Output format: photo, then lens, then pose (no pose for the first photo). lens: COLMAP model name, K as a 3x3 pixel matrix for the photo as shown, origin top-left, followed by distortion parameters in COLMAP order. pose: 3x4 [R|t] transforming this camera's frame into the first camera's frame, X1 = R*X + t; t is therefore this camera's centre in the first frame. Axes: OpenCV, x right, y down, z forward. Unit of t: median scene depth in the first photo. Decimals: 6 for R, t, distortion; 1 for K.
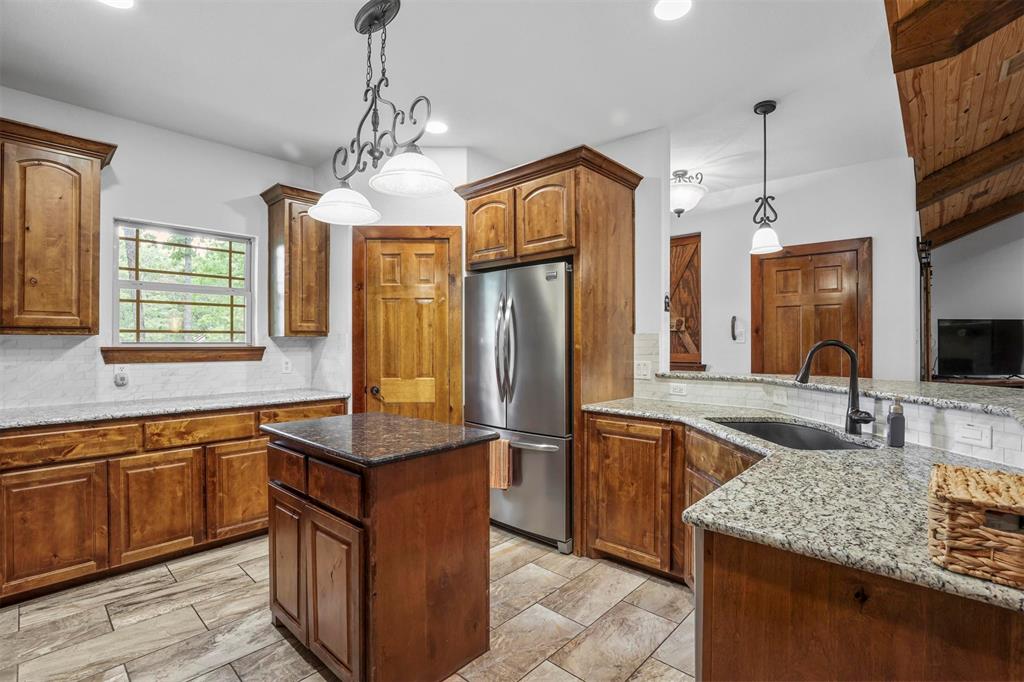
lens RADIAL K [[473.4, 0, 506.0], [0, 473.4, 342.9], [0, 0, 1]] dist [-0.029694, 0.003640]
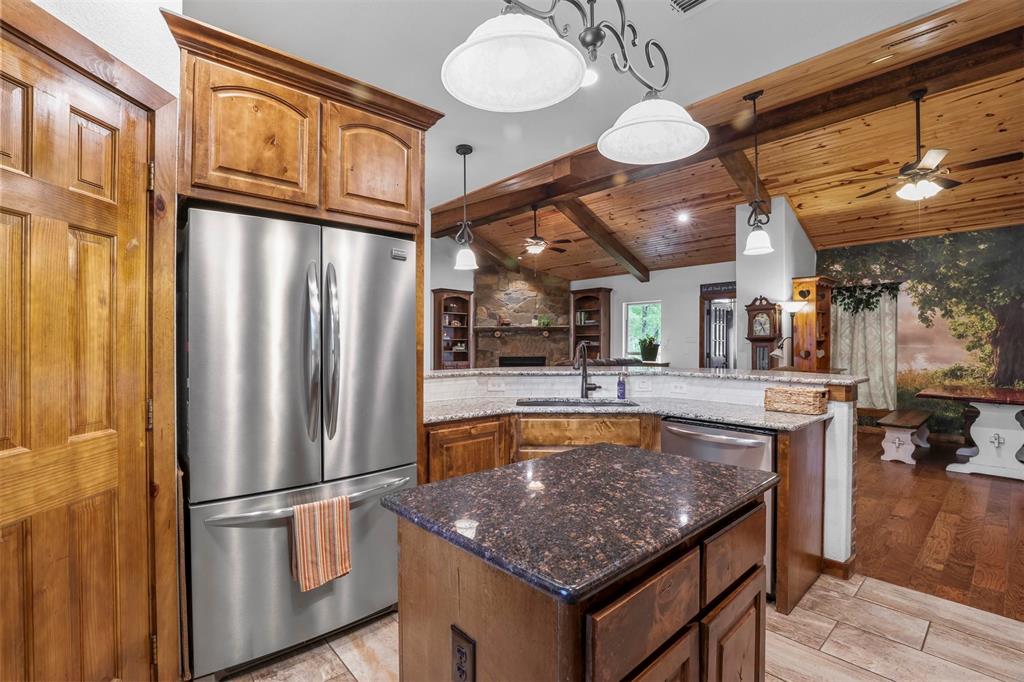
lens RADIAL K [[473.4, 0, 515.3], [0, 473.4, 342.8], [0, 0, 1]] dist [-0.029694, 0.003640]
pose [[0.066553, 0.000660, 0.997783, -0.665015], [0.000320, 1.000000, -0.000683, -0.001557], [-0.997783, 0.000365, 0.066553, 0.783457]]
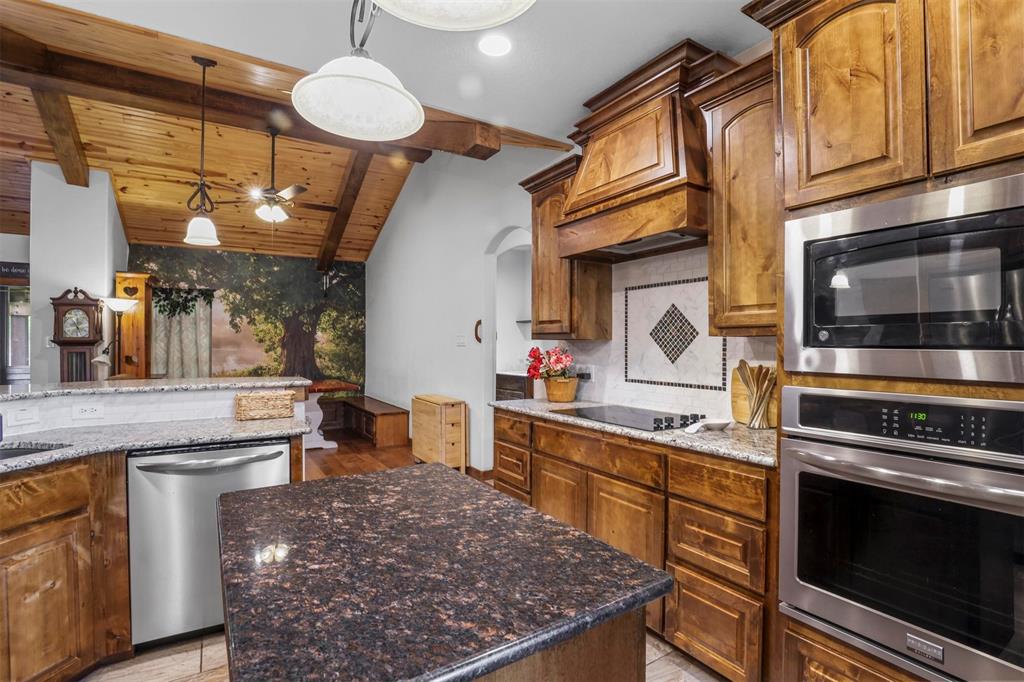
lens RADIAL K [[473.4, 0, 517.3], [0, 473.4, 346.5], [0, 0, 1]] dist [-0.029694, 0.003640]
pose [[-0.971720, 0.002986, 0.236116, -0.379036], [0.003662, 0.999990, 0.002423, -0.002174], [-0.236107, 0.003220, -0.971722, 1.062840]]
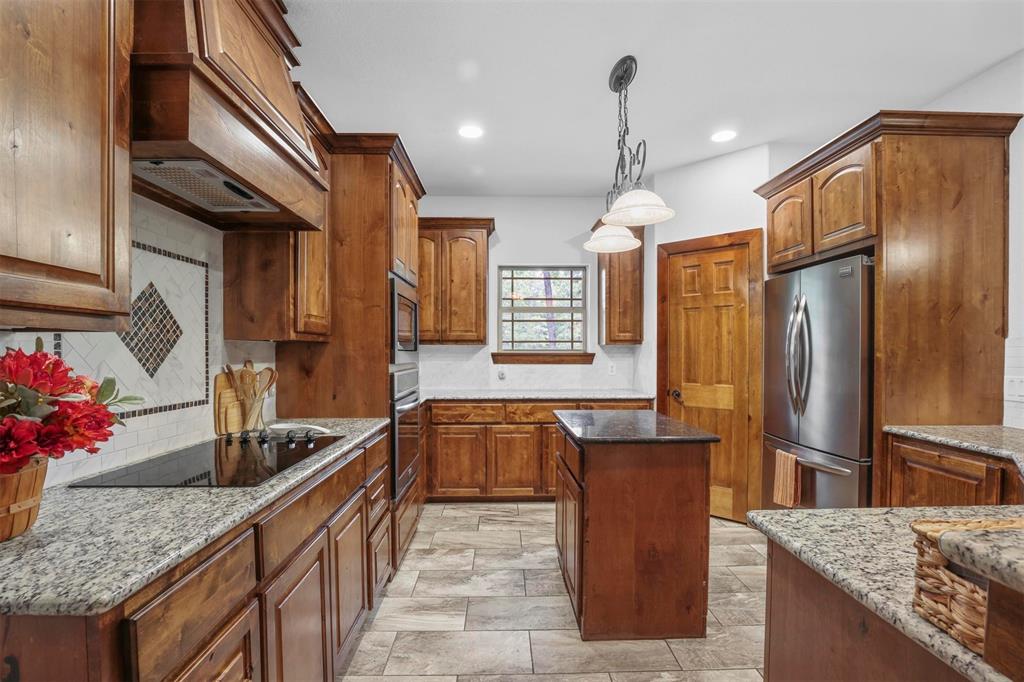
lens RADIAL K [[473.4, 0, 504.4], [0, 473.4, 359.1], [0, 0, 1]] dist [-0.029694, 0.003640]
pose [[0.692008, 0.014328, -0.721748, 0.287653], [-0.001205, 0.999825, 0.018692, 0.000792], [0.721889, -0.012066, 0.691904, -0.041915]]
